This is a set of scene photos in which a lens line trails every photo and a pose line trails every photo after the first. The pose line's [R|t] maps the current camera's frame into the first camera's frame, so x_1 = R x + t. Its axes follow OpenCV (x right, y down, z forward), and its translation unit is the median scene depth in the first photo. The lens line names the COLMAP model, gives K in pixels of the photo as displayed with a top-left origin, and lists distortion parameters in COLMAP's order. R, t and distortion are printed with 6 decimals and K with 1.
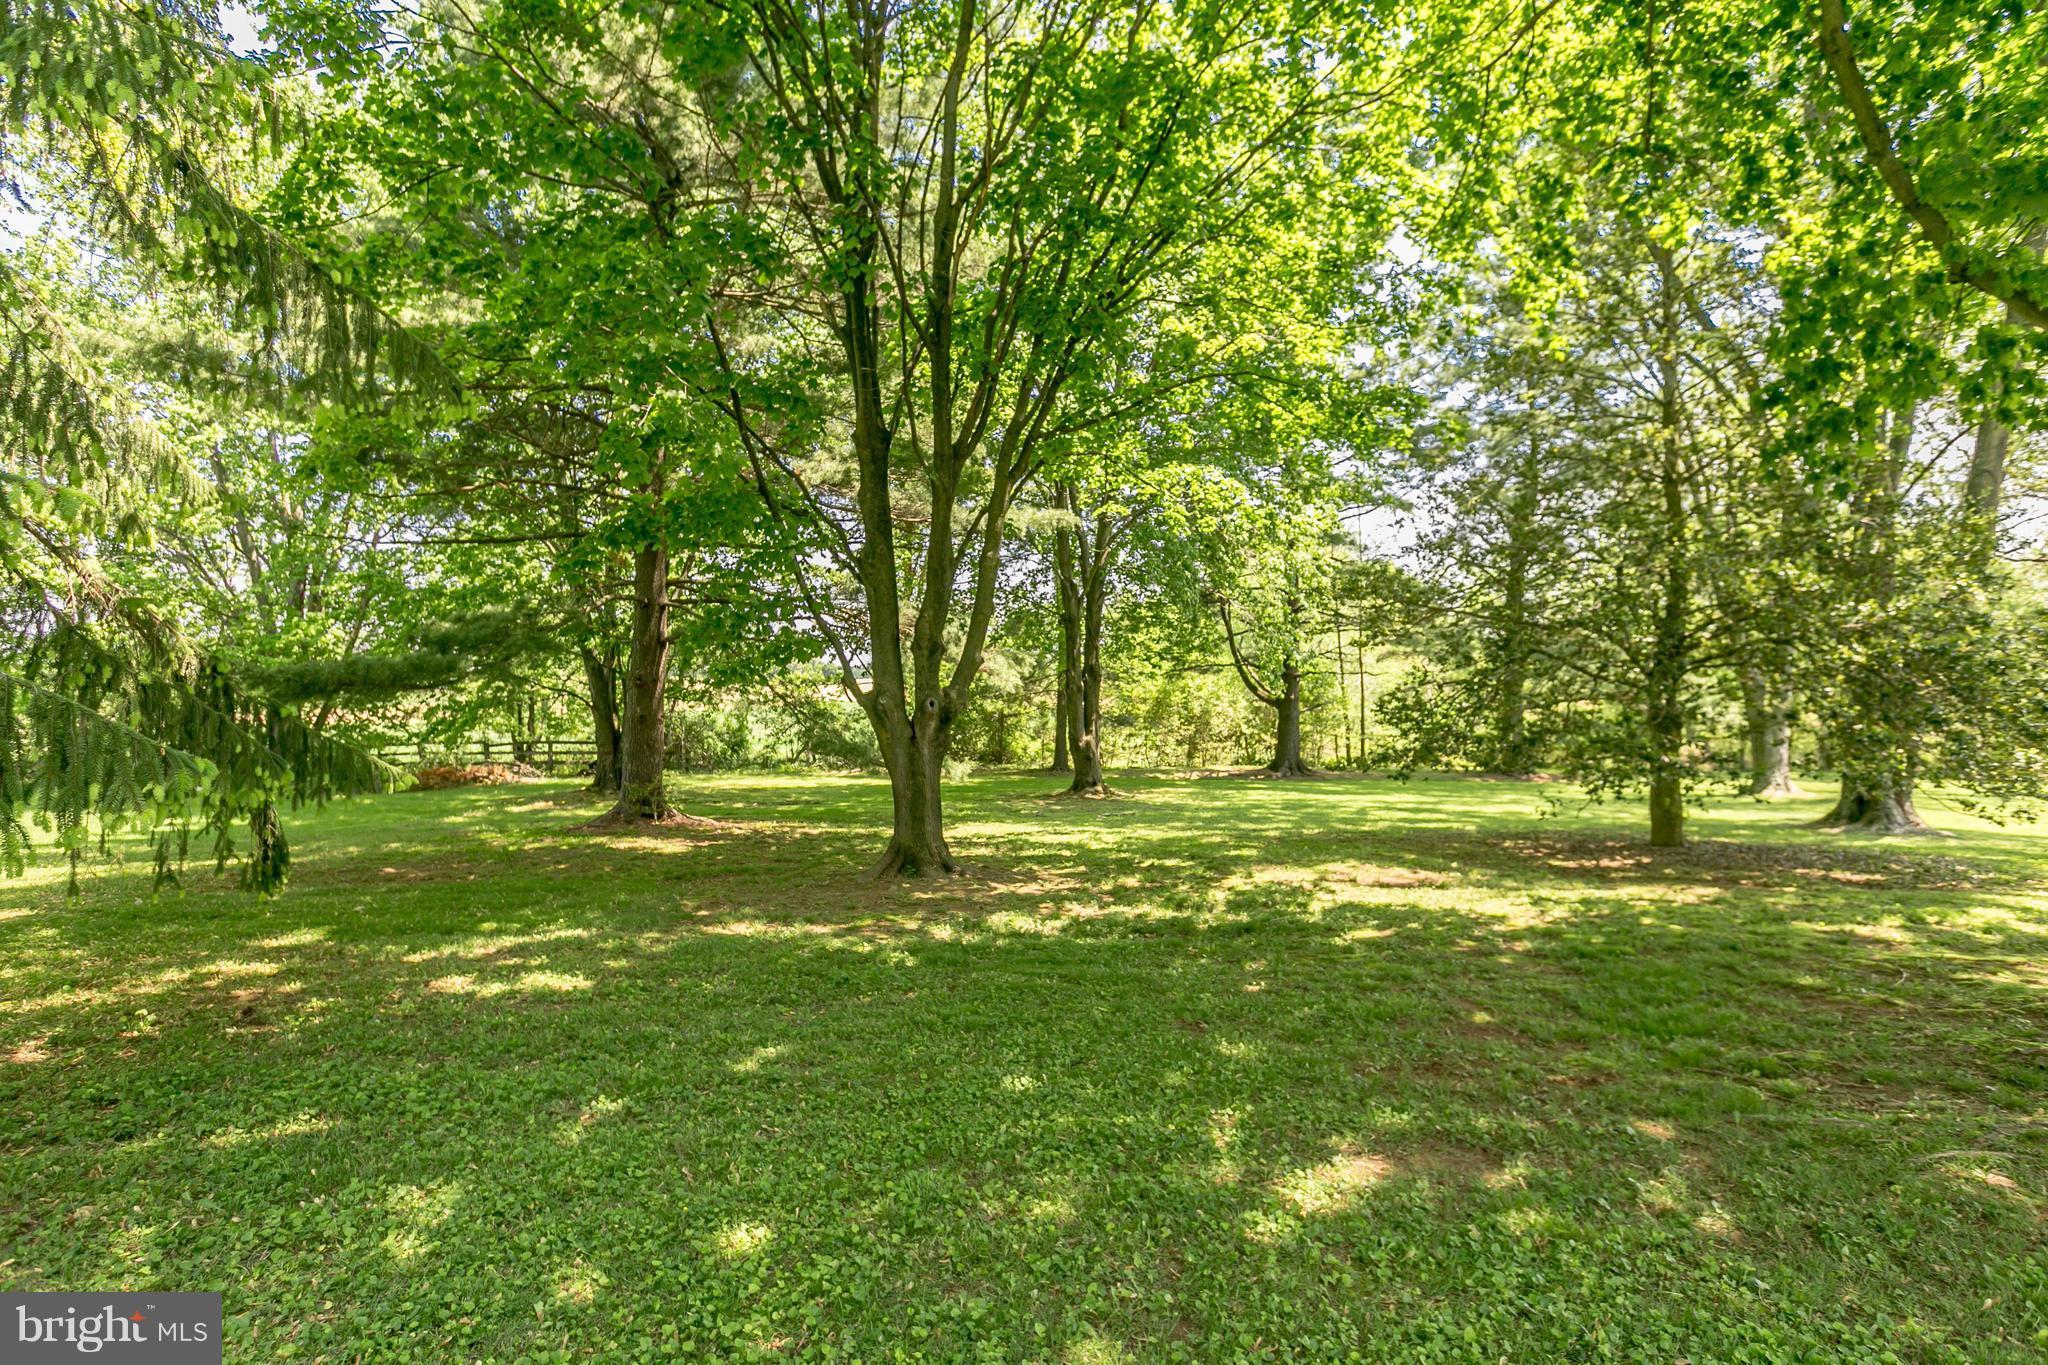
lens RADIAL K [[921.2, 0, 1044.1], [0, 921.2, 676.3], [0, 0, 1]] dist [-0.000925, -0.000102]
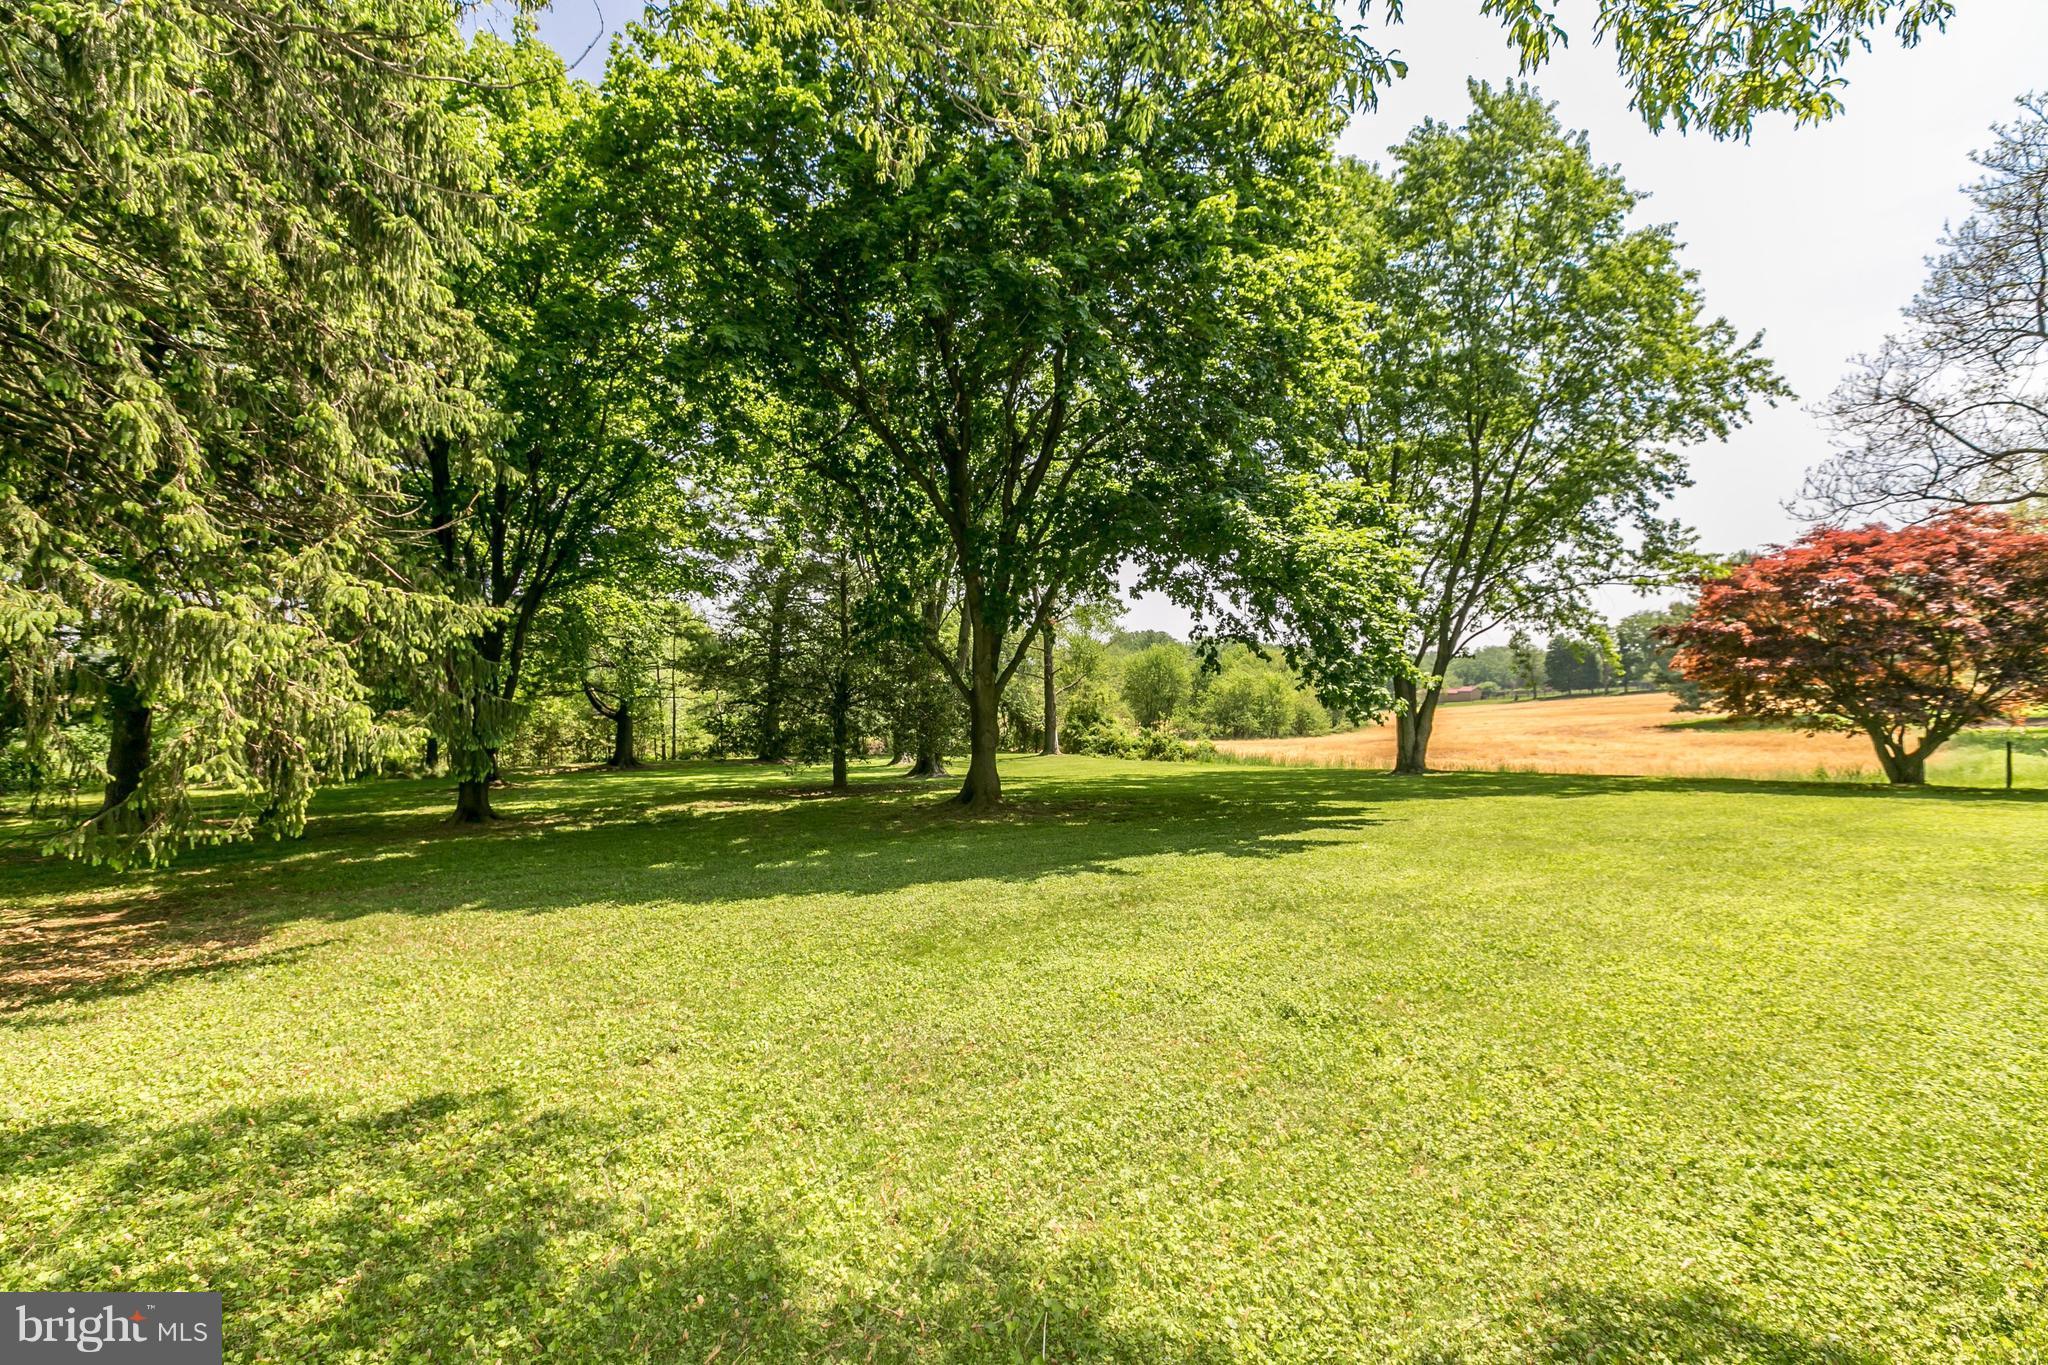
lens RADIAL K [[921.2, 0, 1044.1], [0, 921.2, 676.3], [0, 0, 1]] dist [-0.000925, -0.000102]
pose [[0.727930, 0.020597, 0.685342, -0.274564], [-0.022580, 0.999727, -0.006062, -0.045591], [-0.685279, -0.011062, 0.728196, -0.541329]]
